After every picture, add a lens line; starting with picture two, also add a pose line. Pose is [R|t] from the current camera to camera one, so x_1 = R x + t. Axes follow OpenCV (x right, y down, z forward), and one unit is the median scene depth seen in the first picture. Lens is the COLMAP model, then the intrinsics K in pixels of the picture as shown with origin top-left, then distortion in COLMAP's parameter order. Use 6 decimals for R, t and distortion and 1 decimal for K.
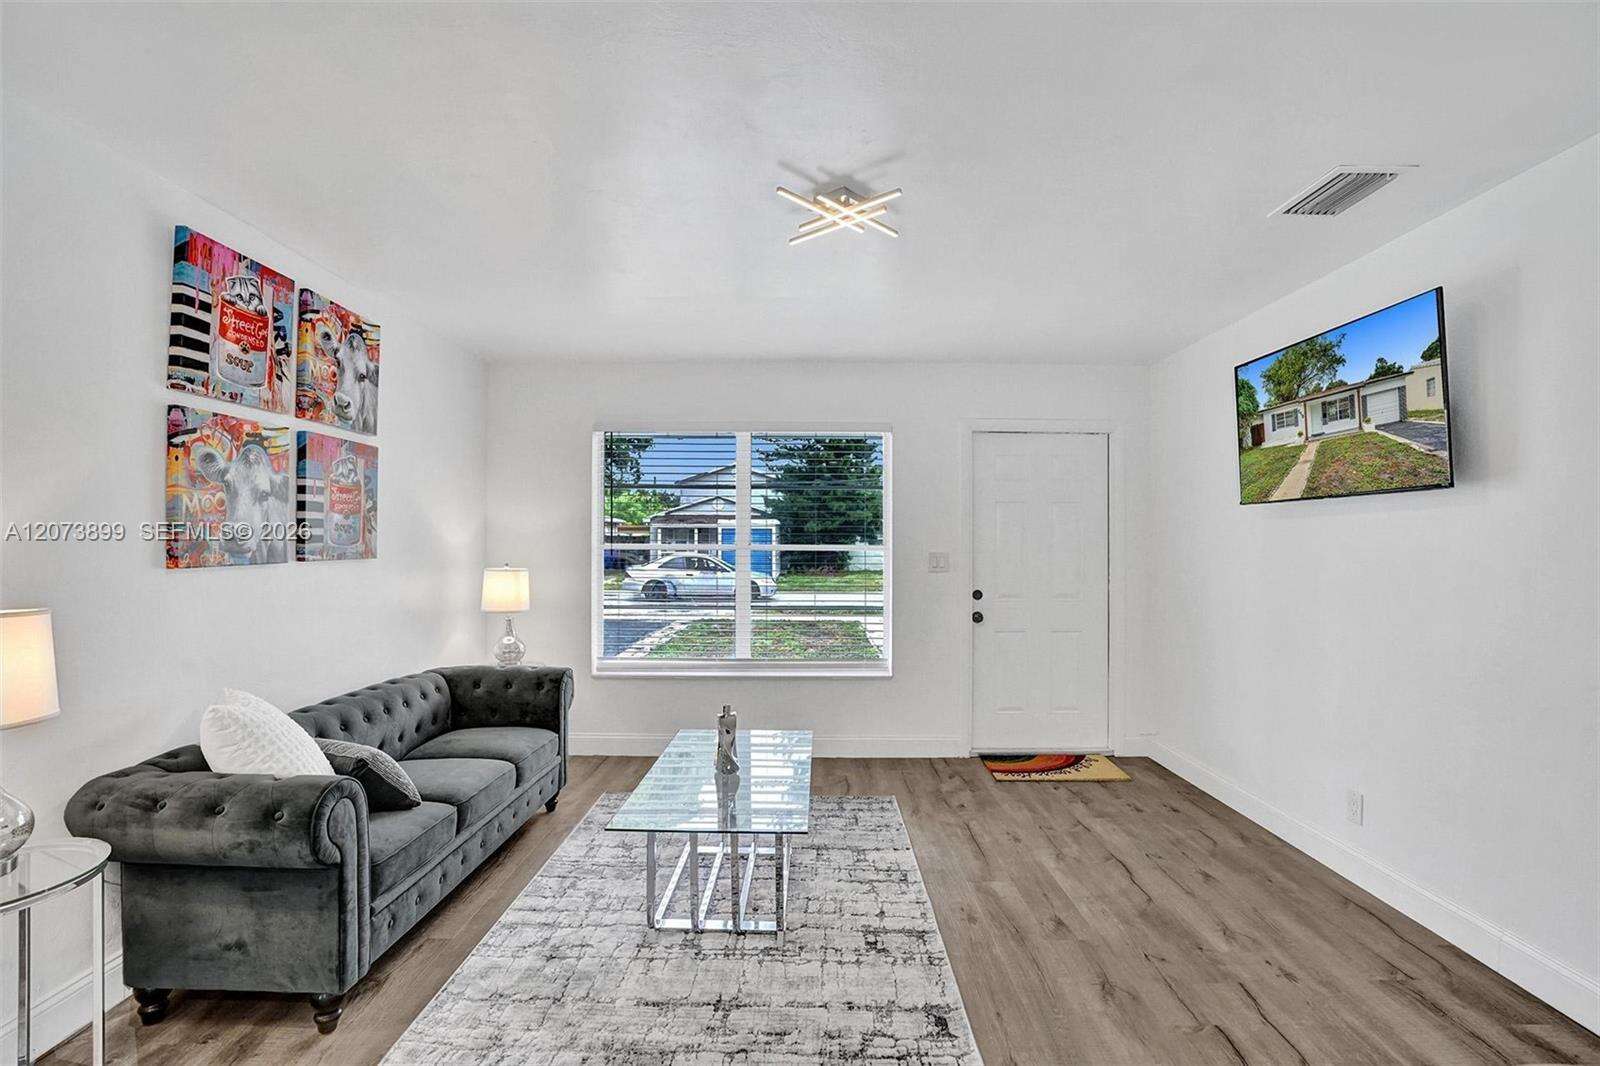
lens RADIAL K [[747.6, 0, 806.1], [0, 747.6, 540.2], [0, 0, 1]] dist [-0.071546, 0.025596]
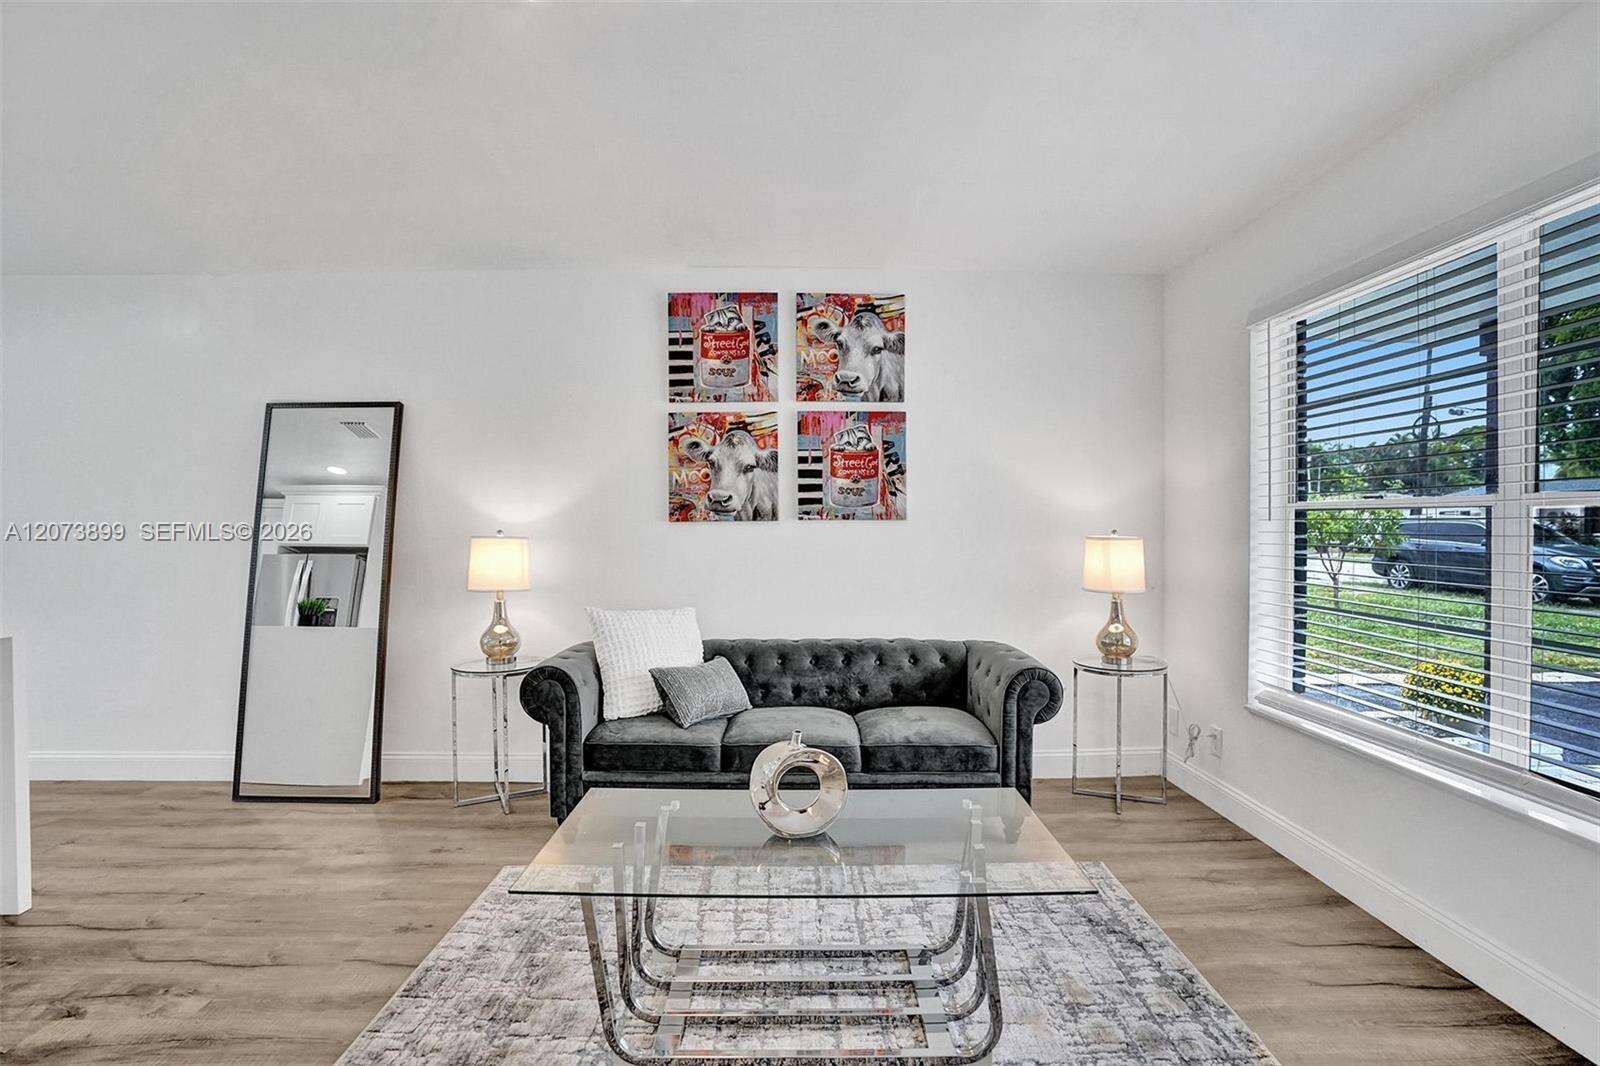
lens RADIAL K [[747.6, 0, 804.8], [0, 747.6, 527.8], [0, 0, 1]] dist [-0.071546, 0.025596]
pose [[0.020524, -0.001450, -0.999788, 0.541781], [0.003609, 0.999993, -0.001376, 0.043760], [0.999783, -0.003580, 0.020529, 0.981811]]
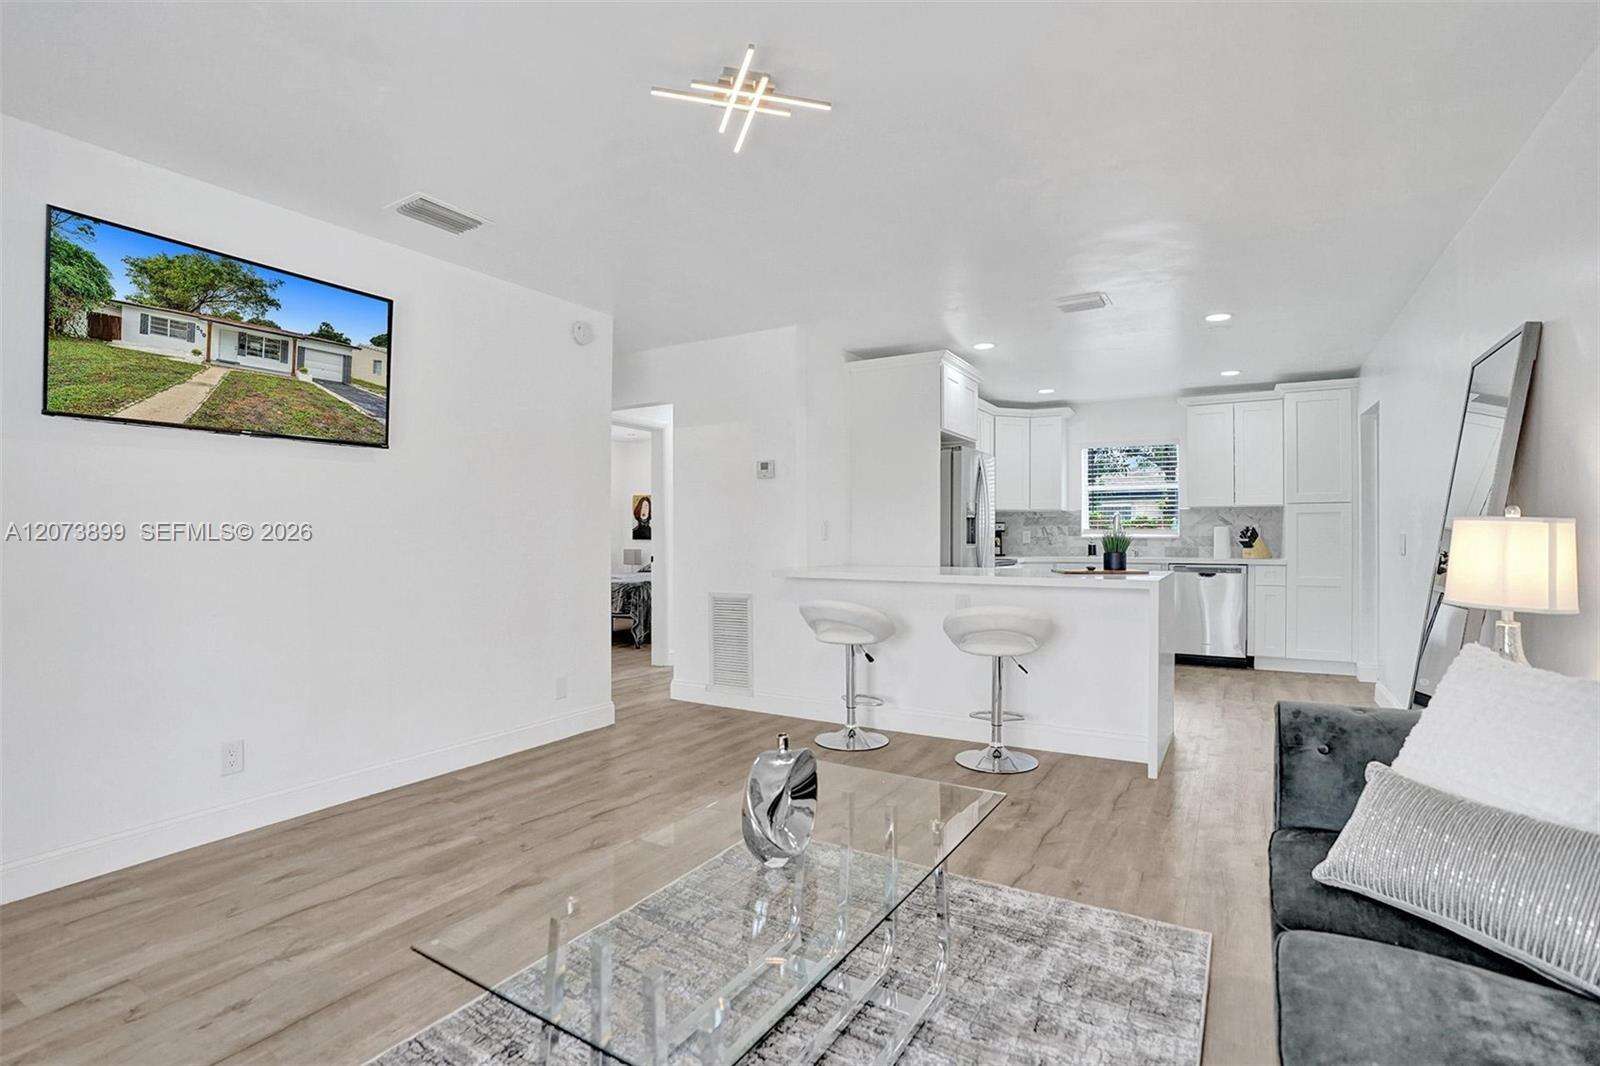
lens RADIAL K [[747.6, 0, 810.2], [0, 747.6, 541.0], [0, 0, 1]] dist [-0.071546, 0.025596]
pose [[-0.860576, -0.005010, 0.509297, -0.393896], [-0.002016, 0.999977, 0.006430, 0.074531], [-0.509317, 0.004507, -0.860567, 1.436294]]
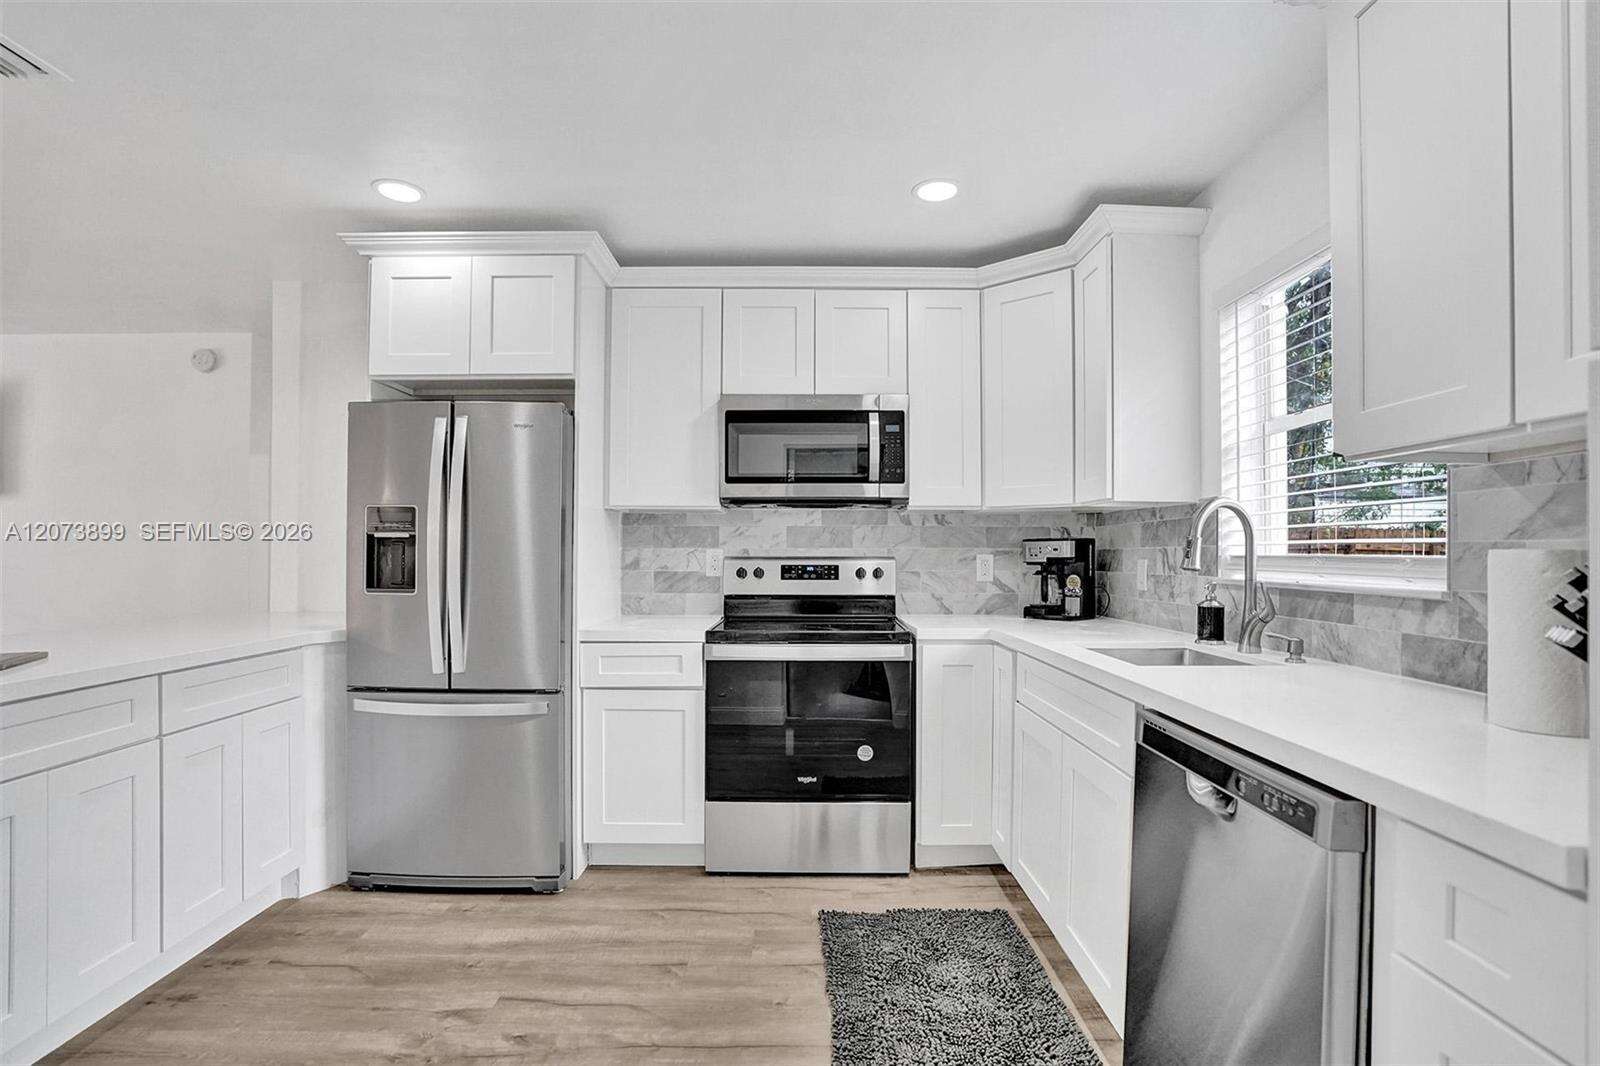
lens RADIAL K [[747.6, 0, 824.2], [0, 747.6, 555.6], [0, 0, 1]] dist [-0.071546, 0.025596]
pose [[-0.025010, -0.008837, 0.999648, -0.712639], [-0.004566, 0.999952, 0.008726, 0.043283], [-0.999677, -0.004346, -0.025049, -0.787972]]
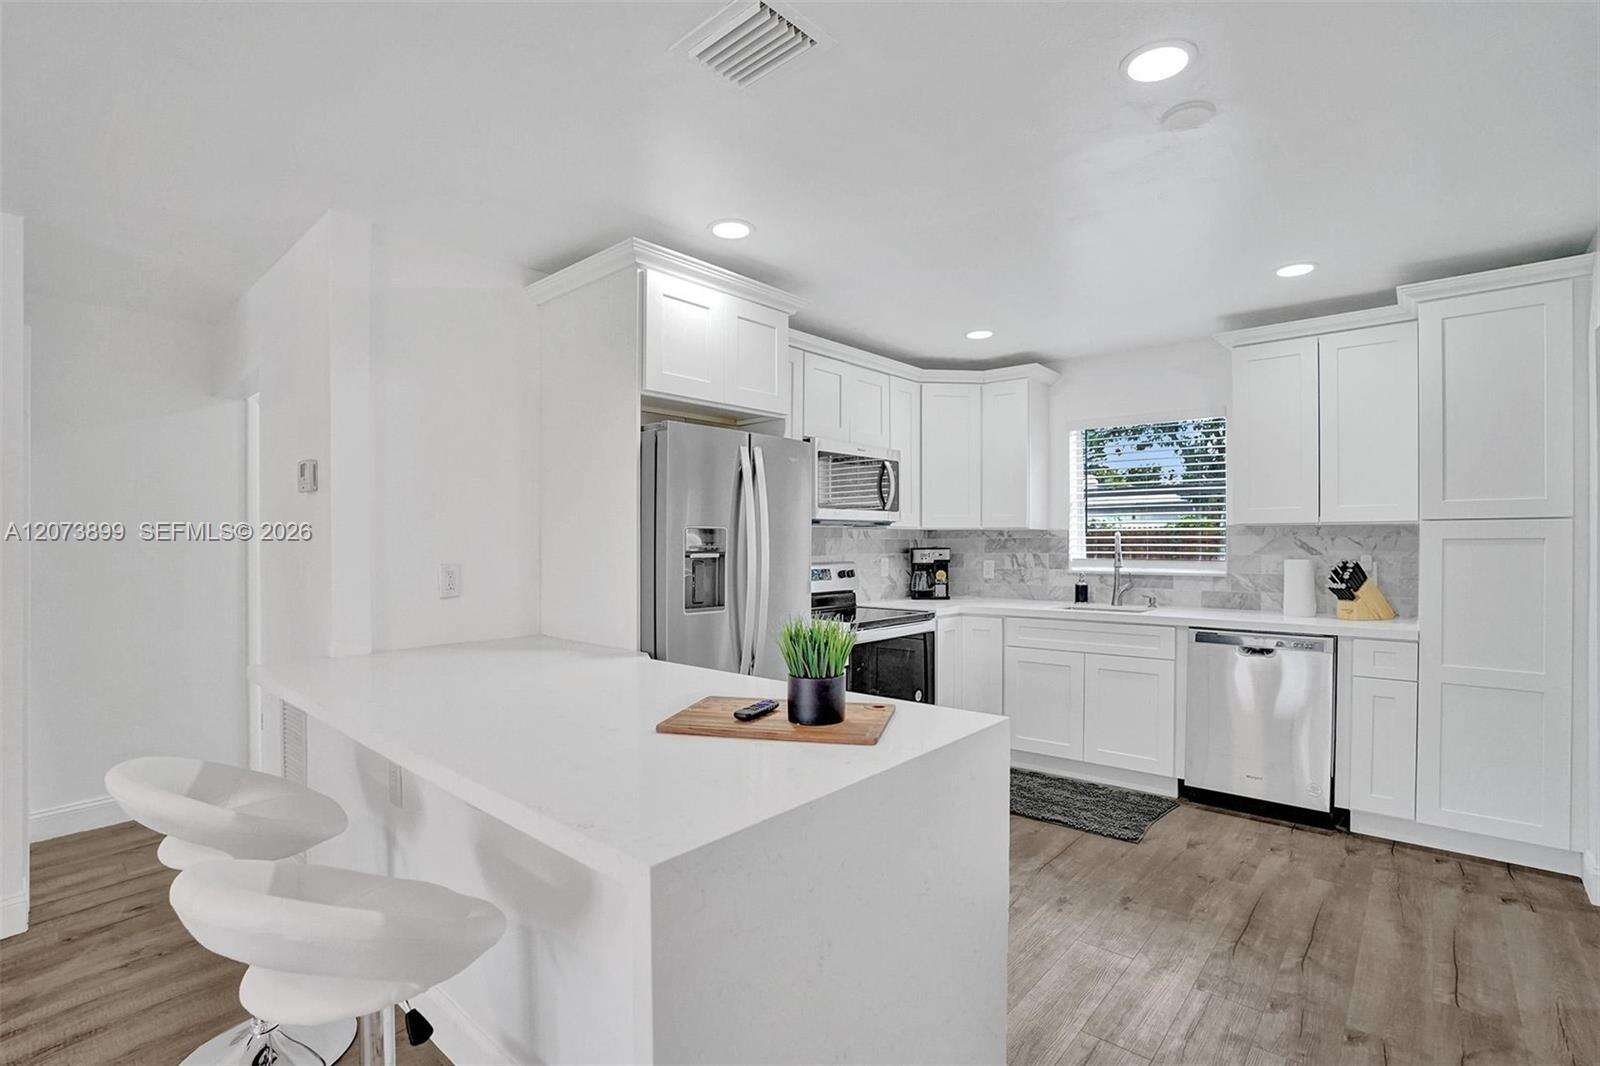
lens RADIAL K [[747.6, 0, 802.2], [0, 747.6, 545.6], [0, 0, 1]] dist [-0.071546, 0.025596]
pose [[-0.753306, -0.006058, 0.657643, -0.516342], [-0.001804, 0.999973, 0.007145, 0.009618], [-0.657668, 0.004196, -0.753296, 0.337012]]
